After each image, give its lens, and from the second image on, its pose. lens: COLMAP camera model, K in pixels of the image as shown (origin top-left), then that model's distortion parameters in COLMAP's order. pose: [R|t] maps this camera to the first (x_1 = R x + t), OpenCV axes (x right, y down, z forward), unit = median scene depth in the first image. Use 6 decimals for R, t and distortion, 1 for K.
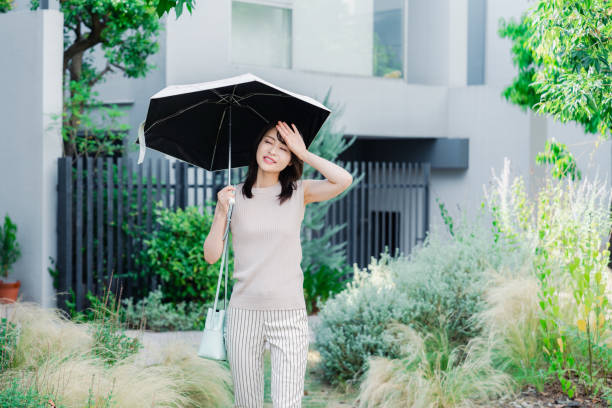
lens RADIAL K [[1167.1, 0, 292.1], [0, 1167.1, 213.5], [0, 0, 1]] dist [0.002621, 0.000000]
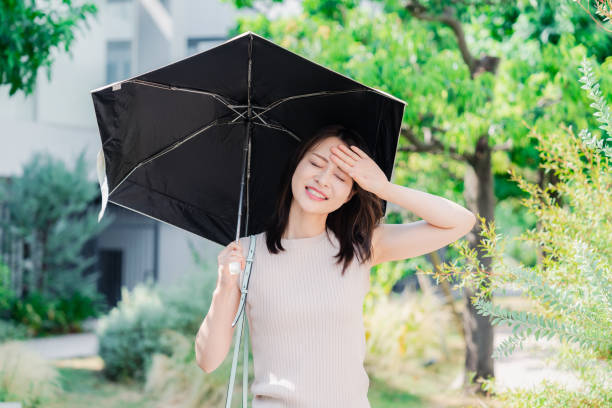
lens RADIAL K [[1167.1, 0, 284.3], [0, 1167.1, 211.5], [0, 0, 1]] dist [0.002621, 0.000000]
pose [[0.964096, 0.013909, 0.265191, -0.123156], [-0.004189, 0.999300, -0.037180, 0.007550], [-0.265523, 0.034734, 0.963479, -0.277910]]
